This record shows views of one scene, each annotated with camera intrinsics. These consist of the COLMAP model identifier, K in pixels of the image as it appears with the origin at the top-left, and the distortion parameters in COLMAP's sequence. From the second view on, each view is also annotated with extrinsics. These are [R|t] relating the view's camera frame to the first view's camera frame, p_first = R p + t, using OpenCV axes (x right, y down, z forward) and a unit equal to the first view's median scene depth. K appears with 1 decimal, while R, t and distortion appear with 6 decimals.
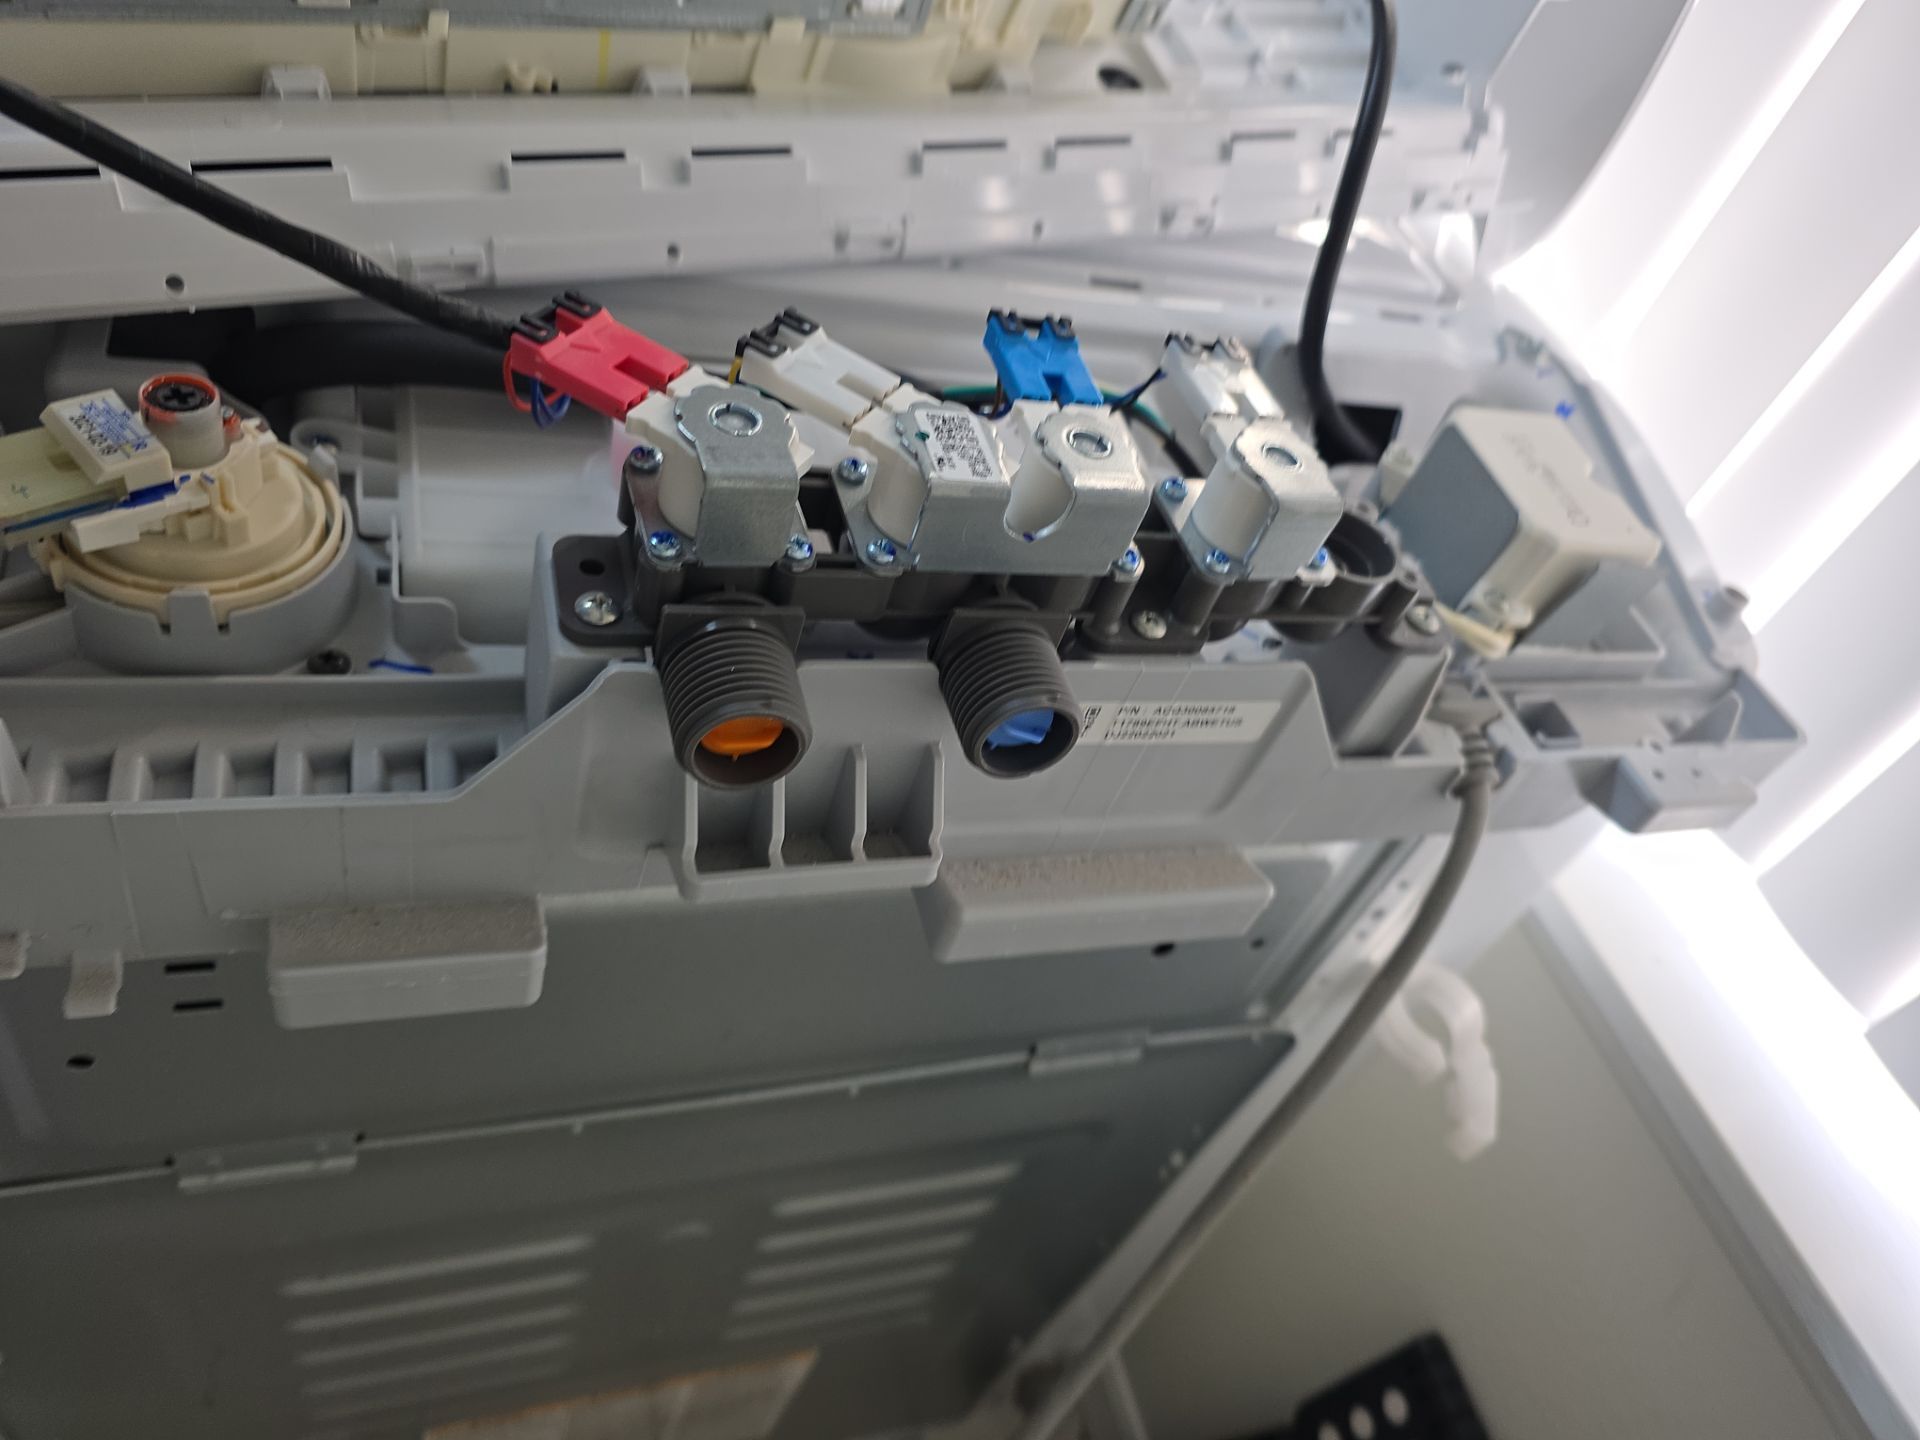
lens RADIAL K [[1300.4, 0, 962.9], [0, 1300.4, 723.4], [0, 0, 1]] dist [-0.009999, -0.013898]
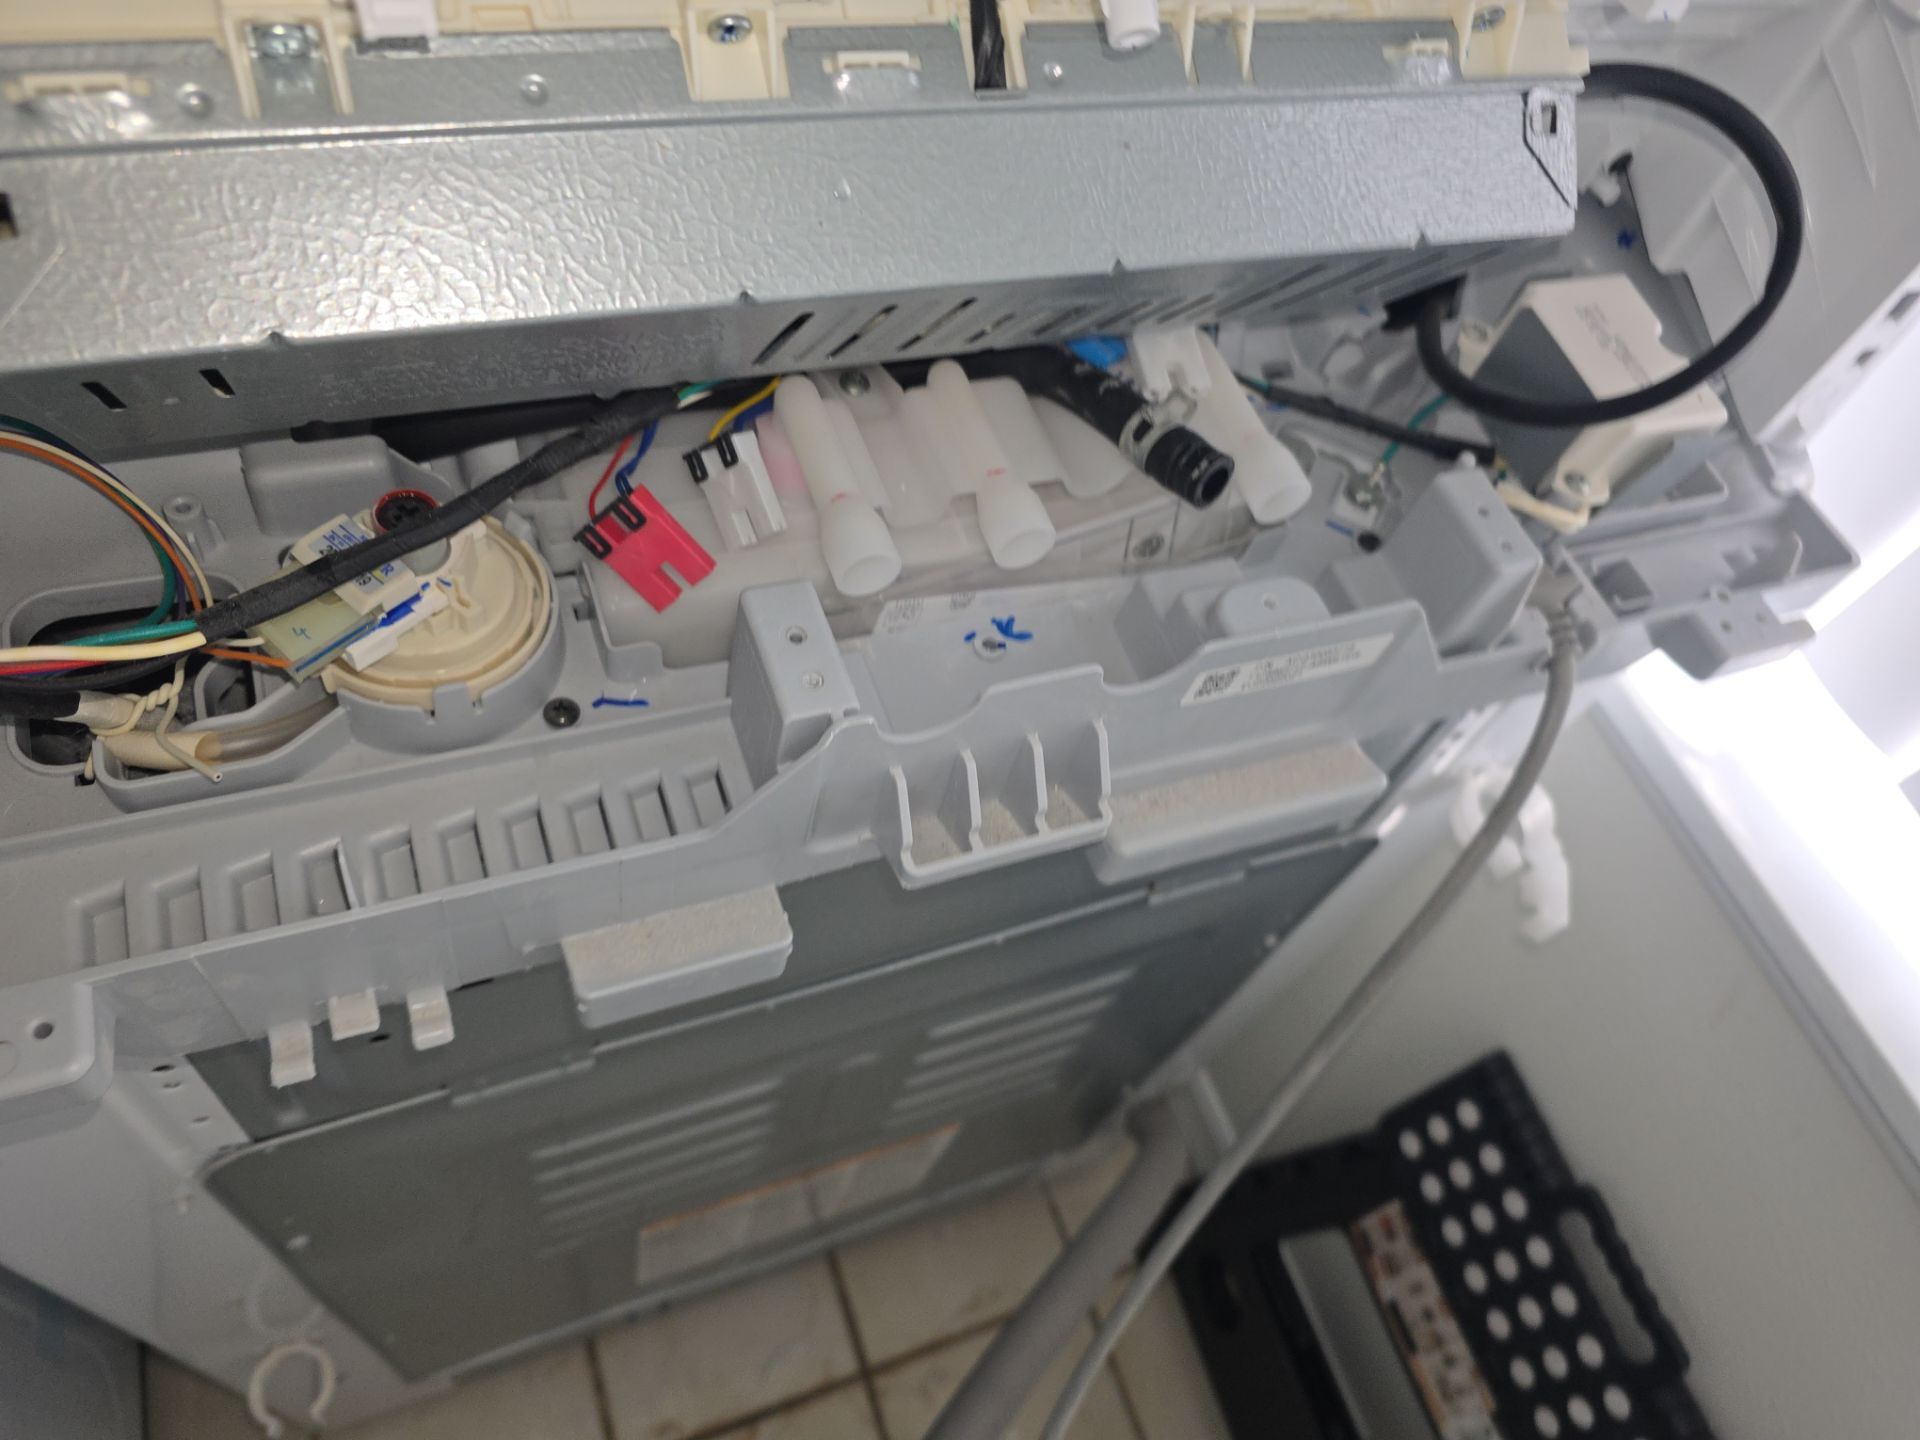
lens RADIAL K [[1300.4, 0, 965.3], [0, 1300.4, 714.8], [0, 0, 1]] dist [-0.009999, -0.013898]
pose [[0.994183, -0.105630, -0.021017, -0.084879], [0.107697, 0.973395, 0.202247, -0.174291], [-0.000905, -0.203334, 0.979109, -0.082866]]
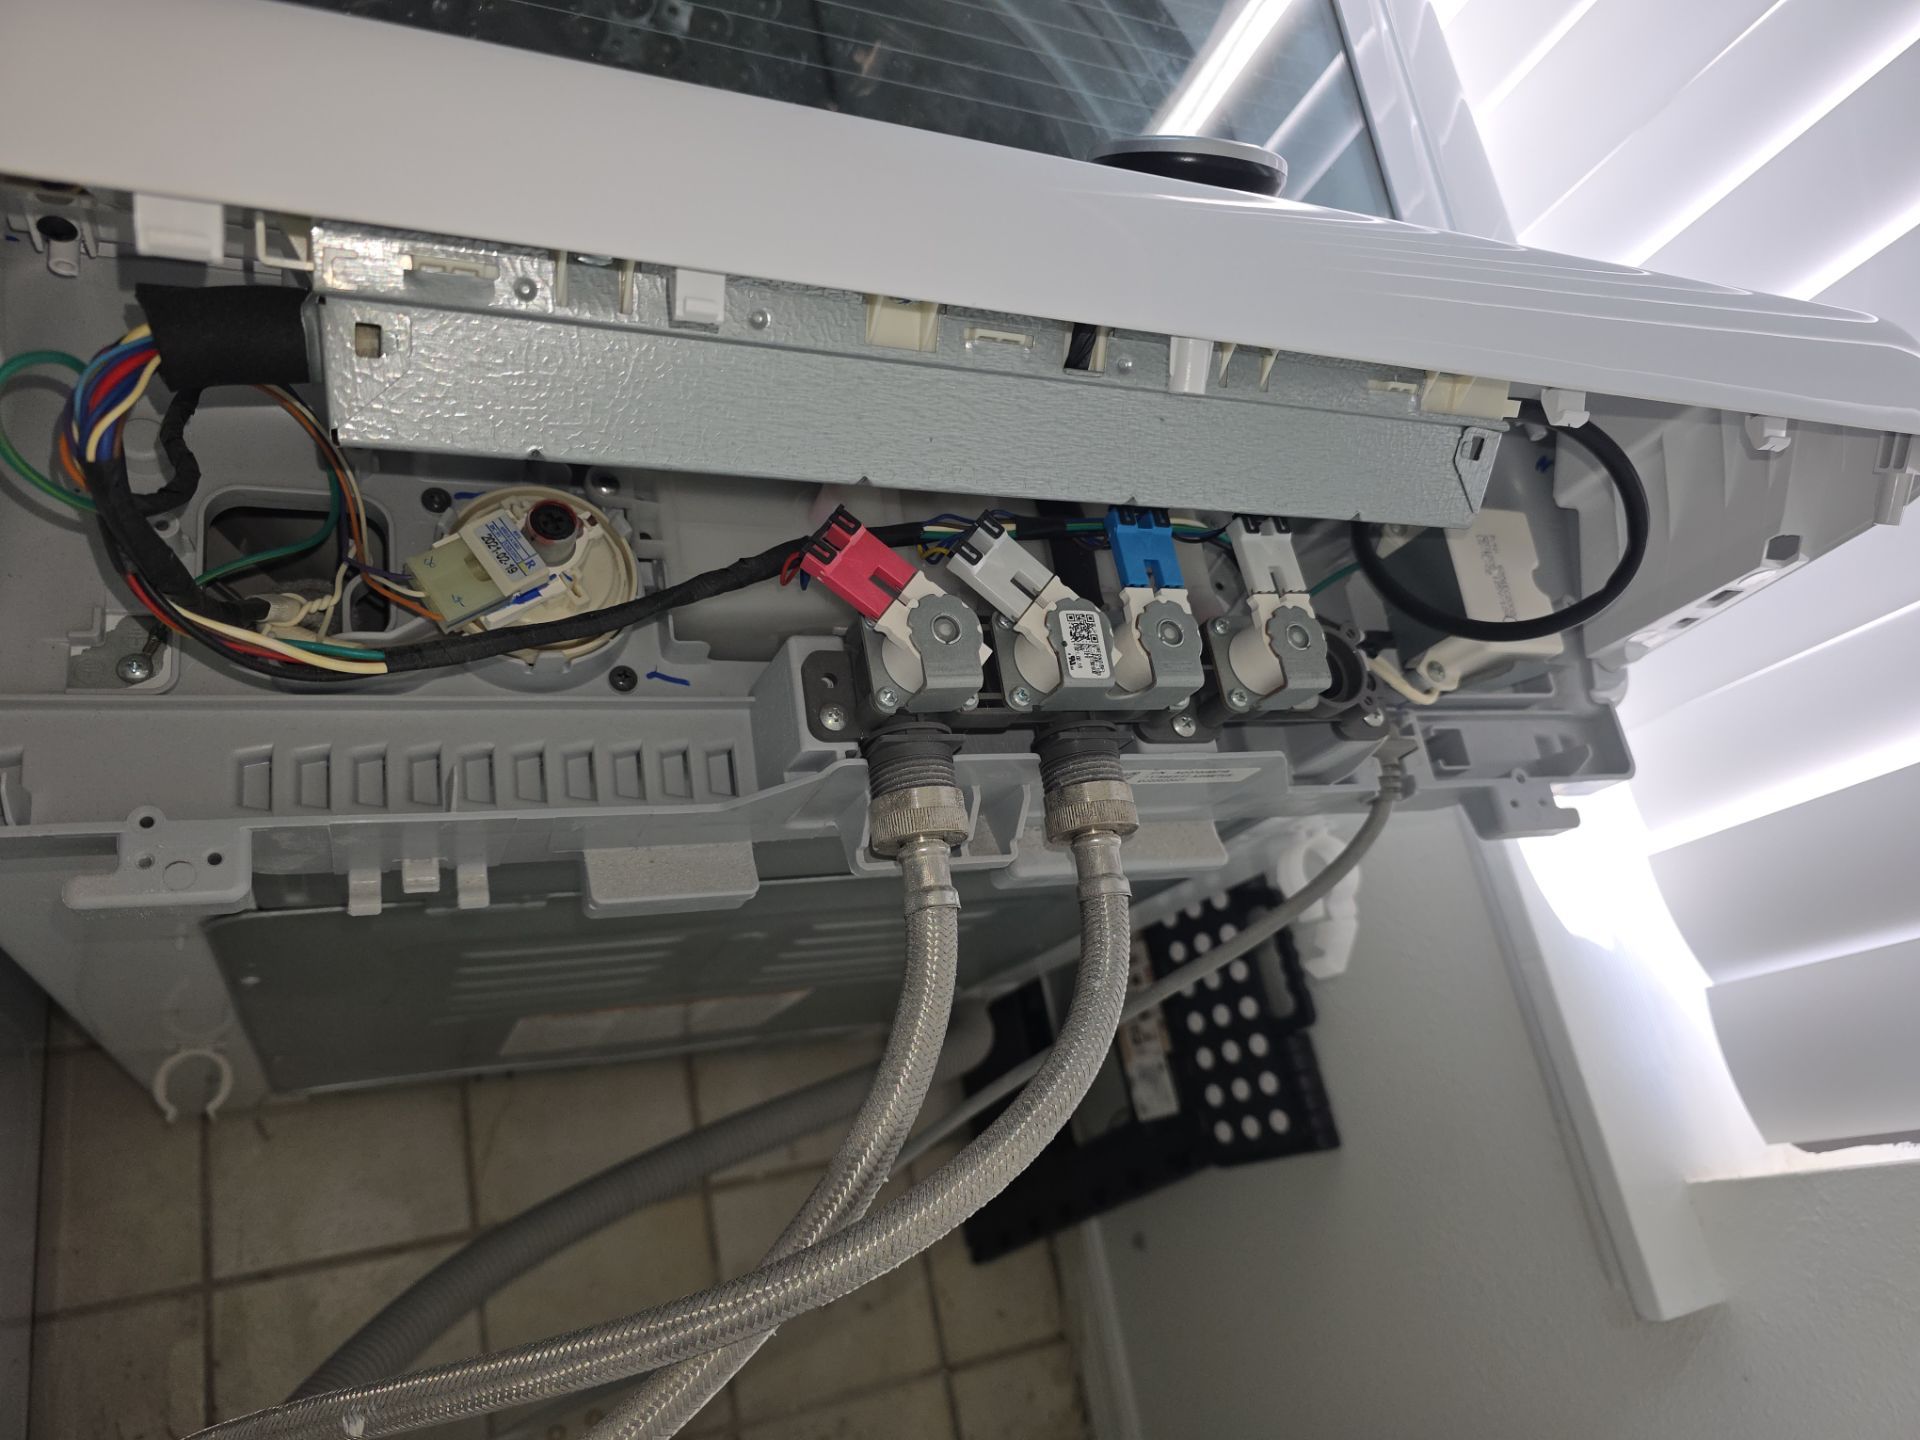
lens RADIAL K [[1300.4, 0, 971.7], [0, 1300.4, 721.2], [0, 0, 1]] dist [-0.009999, -0.013898]
pose [[0.986776, 0.148558, 0.064839, -0.143477], [-0.161536, 0.934364, 0.317602, -0.387494], [-0.013402, -0.323876, 0.946005, -0.286281]]
